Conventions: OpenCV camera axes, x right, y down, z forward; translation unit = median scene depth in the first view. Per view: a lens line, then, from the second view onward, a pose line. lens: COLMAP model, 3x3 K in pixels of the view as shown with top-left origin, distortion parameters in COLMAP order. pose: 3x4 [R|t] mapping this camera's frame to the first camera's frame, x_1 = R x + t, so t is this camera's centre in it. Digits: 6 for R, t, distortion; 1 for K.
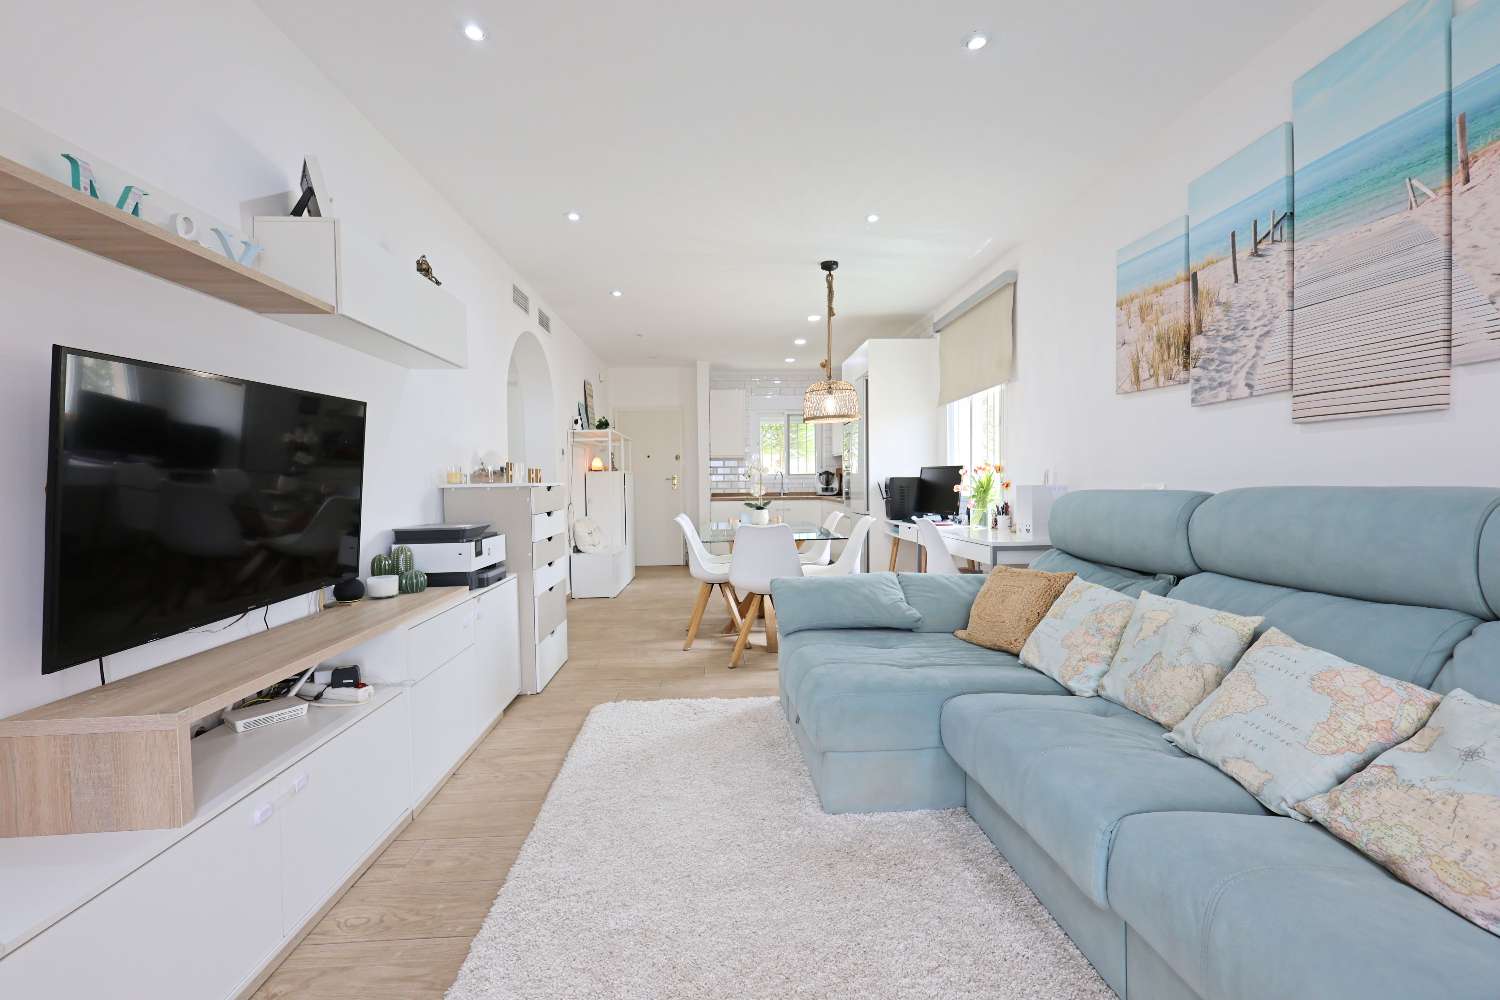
lens RADIAL K [[650.4, 0, 749.8], [0, 650.4, 496.0], [0, 0, 1]] dist [0.005271, 0.000873]
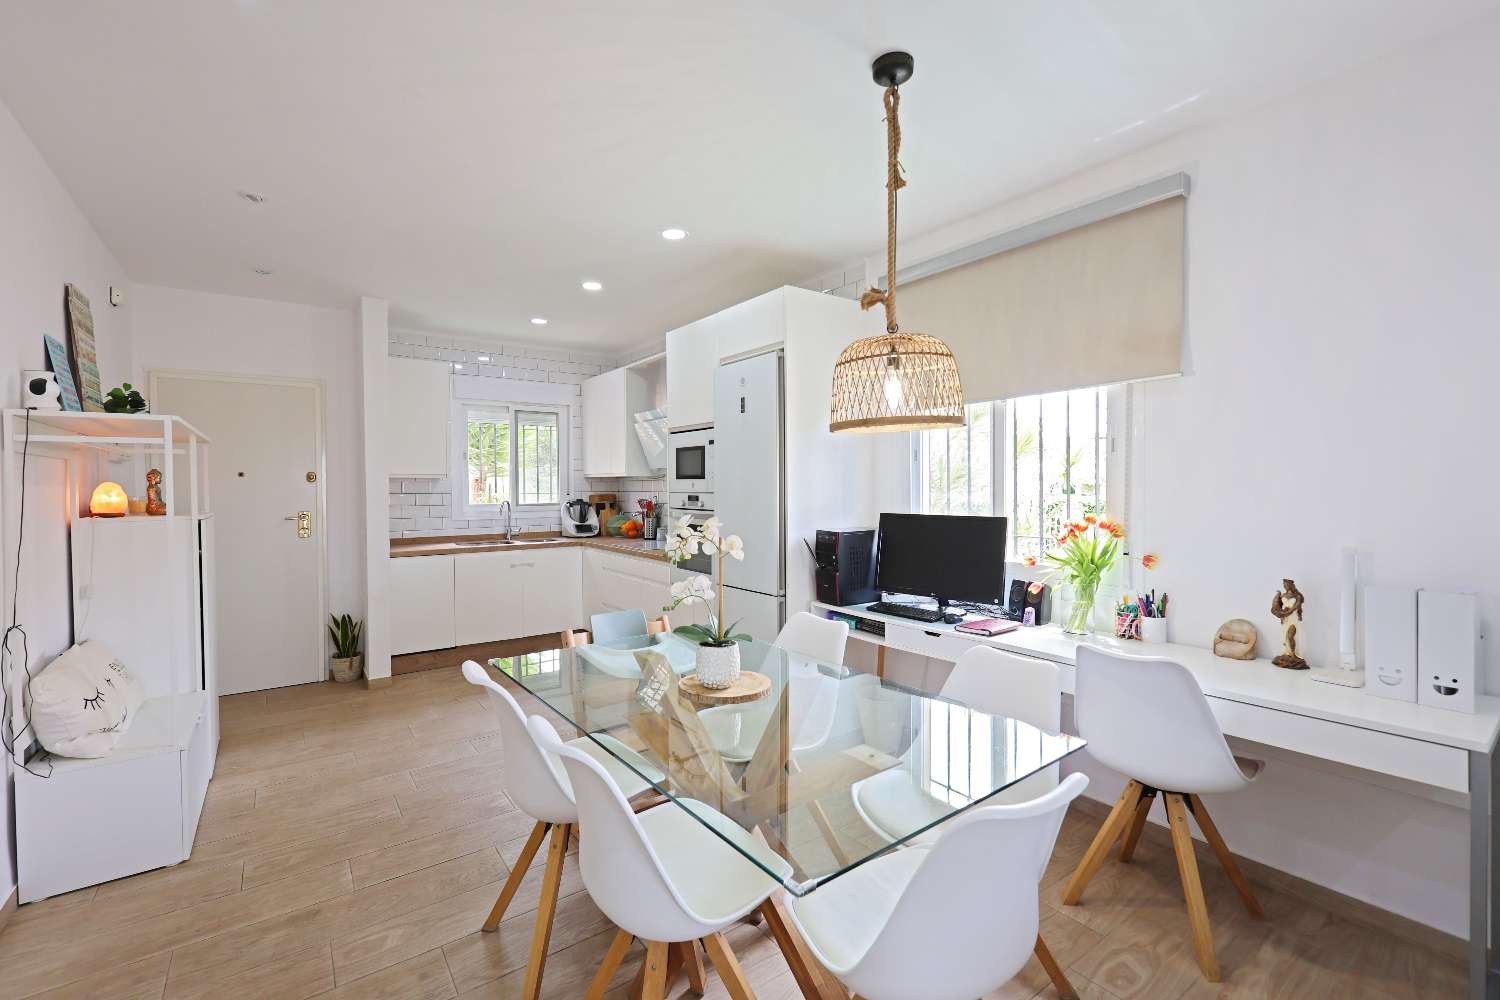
lens RADIAL K [[650.4, 0, 749.8], [0, 650.4, 496.0], [0, 0, 1]] dist [0.005271, 0.000873]
pose [[0.837933, -0.001748, 0.545770, -0.123415], [0.008287, 0.999920, -0.009522, -0.043282], [-0.545710, 0.012502, 0.837881, 0.442408]]
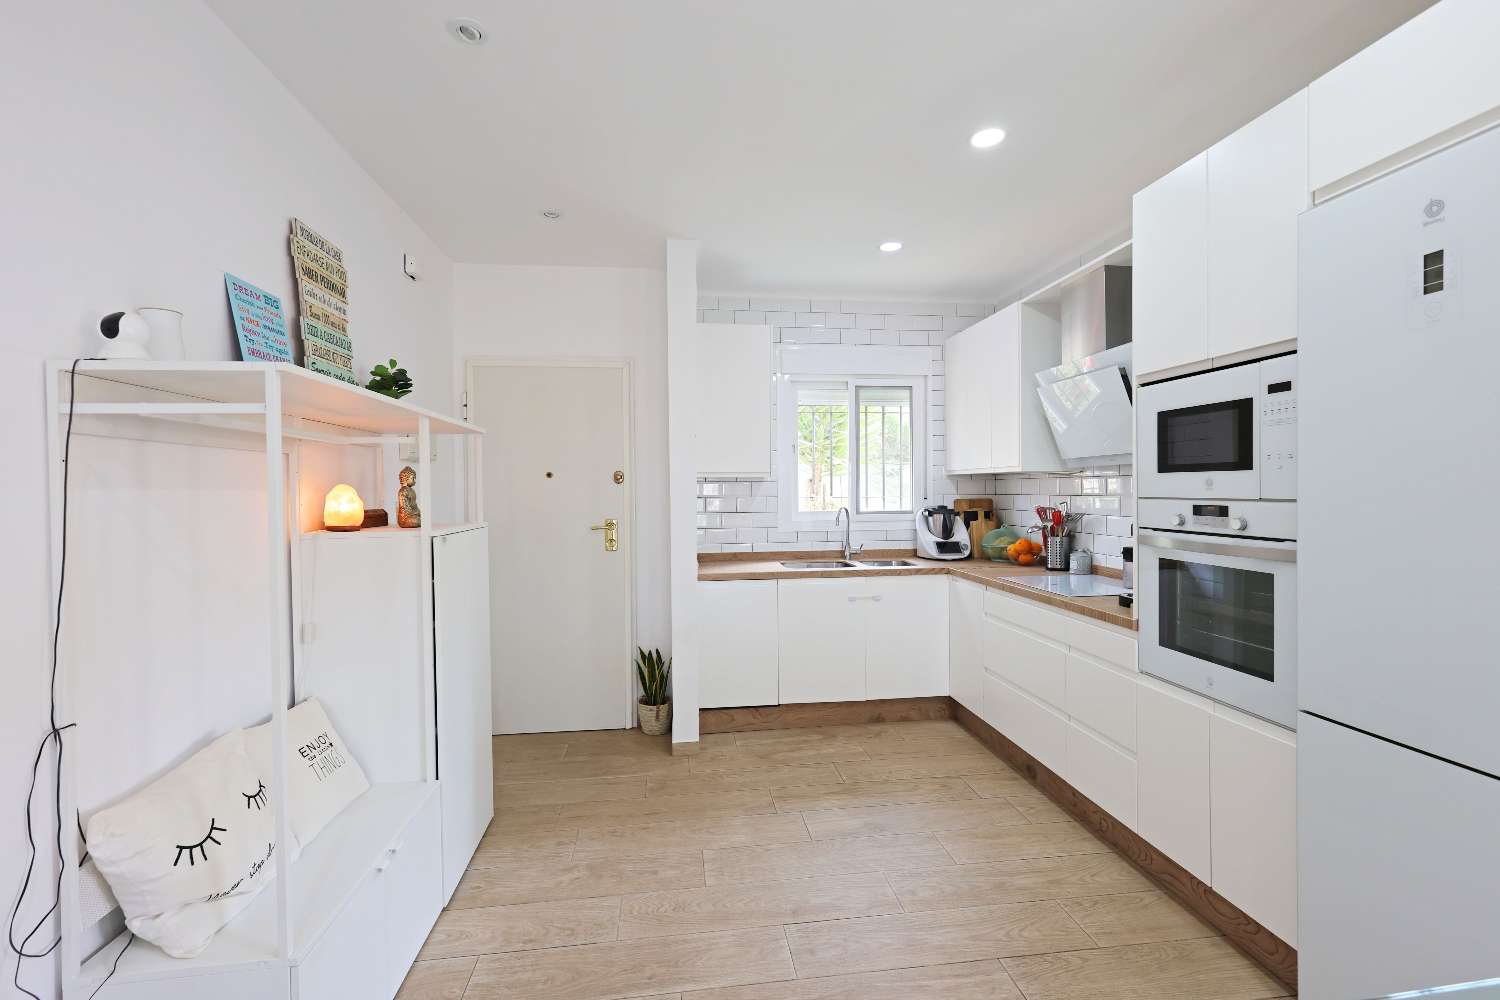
lens RADIAL K [[650.4, 0, 749.8], [0, 650.4, 496.0], [0, 0, 1]] dist [0.005271, 0.000873]
pose [[0.997138, 0.001666, 0.075583, -0.069802], [-0.000667, 0.999912, -0.013239, -0.049612], [-0.075598, 0.013150, 0.997052, 0.684233]]
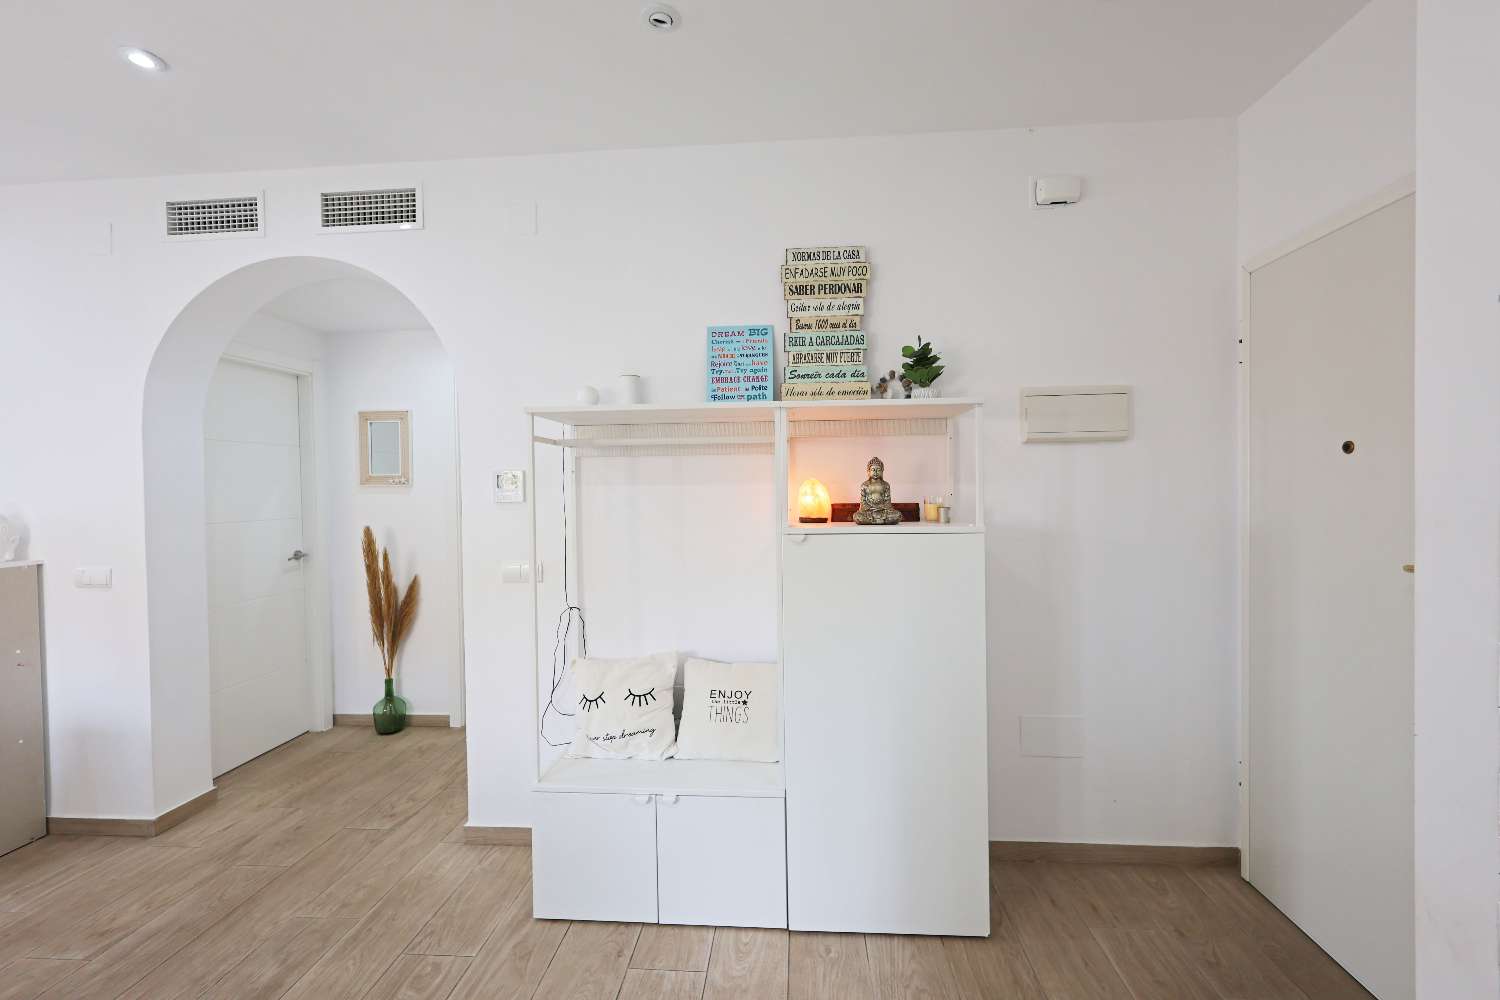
lens RADIAL K [[650.4, 0, 749.8], [0, 650.4, 496.0], [0, 0, 1]] dist [0.005271, 0.000873]
pose [[-0.127368, 0.027363, -0.991478, 0.087121], [-0.007075, 0.999569, 0.028495, -0.058937], [0.991830, 0.010644, -0.127119, 1.009803]]
